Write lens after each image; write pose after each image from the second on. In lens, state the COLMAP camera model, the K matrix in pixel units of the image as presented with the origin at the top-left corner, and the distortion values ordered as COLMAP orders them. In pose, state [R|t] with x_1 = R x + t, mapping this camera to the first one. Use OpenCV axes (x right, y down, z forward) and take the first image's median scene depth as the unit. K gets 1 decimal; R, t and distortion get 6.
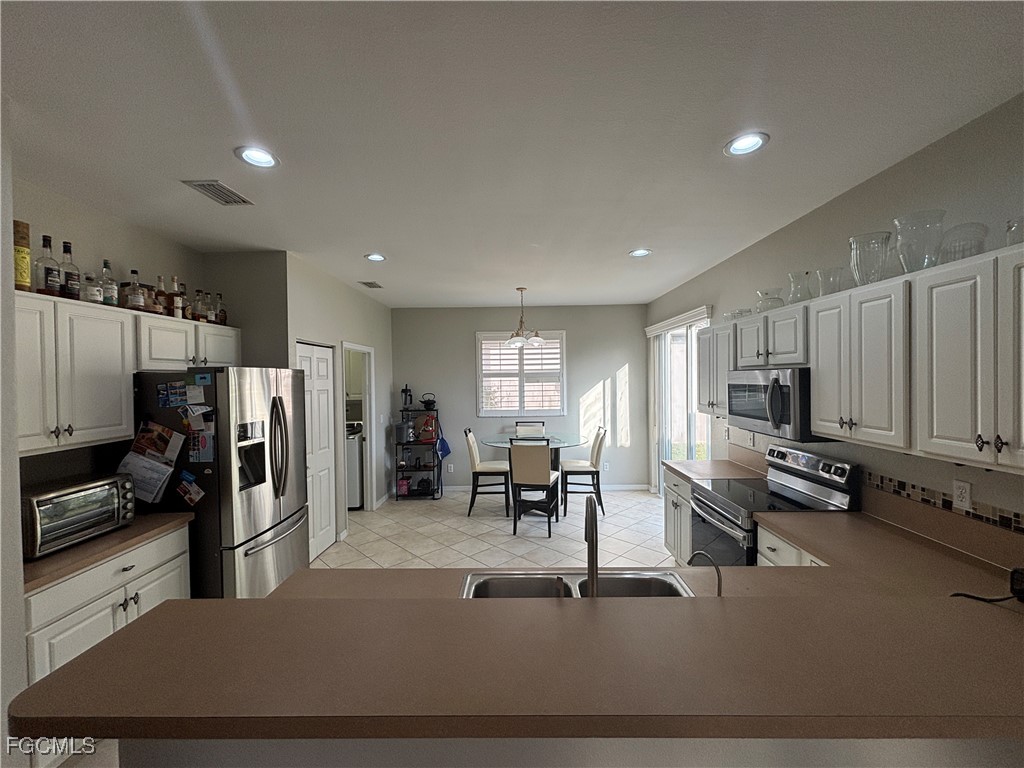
lens RADIAL K [[412.2, 0, 511.3], [0, 412.2, 382.1], [0, 0, 1]] dist [0.000457, -0.000455]
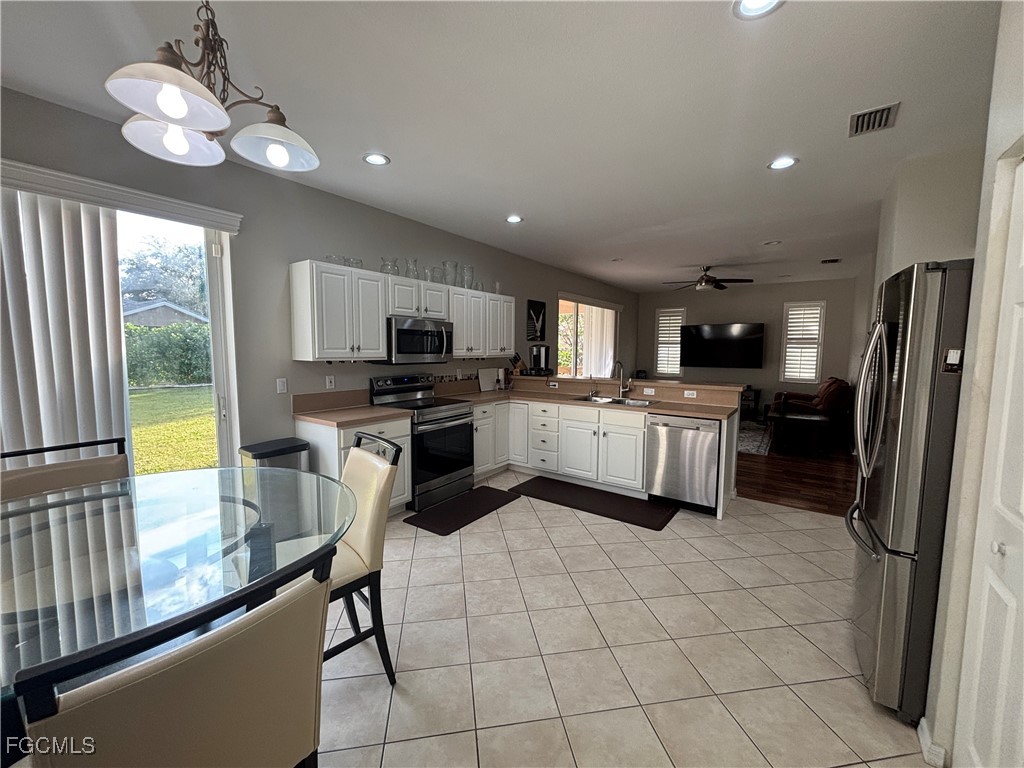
lens RADIAL K [[412.2, 0, 508.5], [0, 412.2, 384.7], [0, 0, 1]] dist [0.000457, -0.000455]
pose [[-0.815390, -0.042845, 0.577324, -0.331883], [0.013813, 0.995534, 0.093390, 0.042487], [-0.578747, 0.084124, -0.811157, 1.336805]]
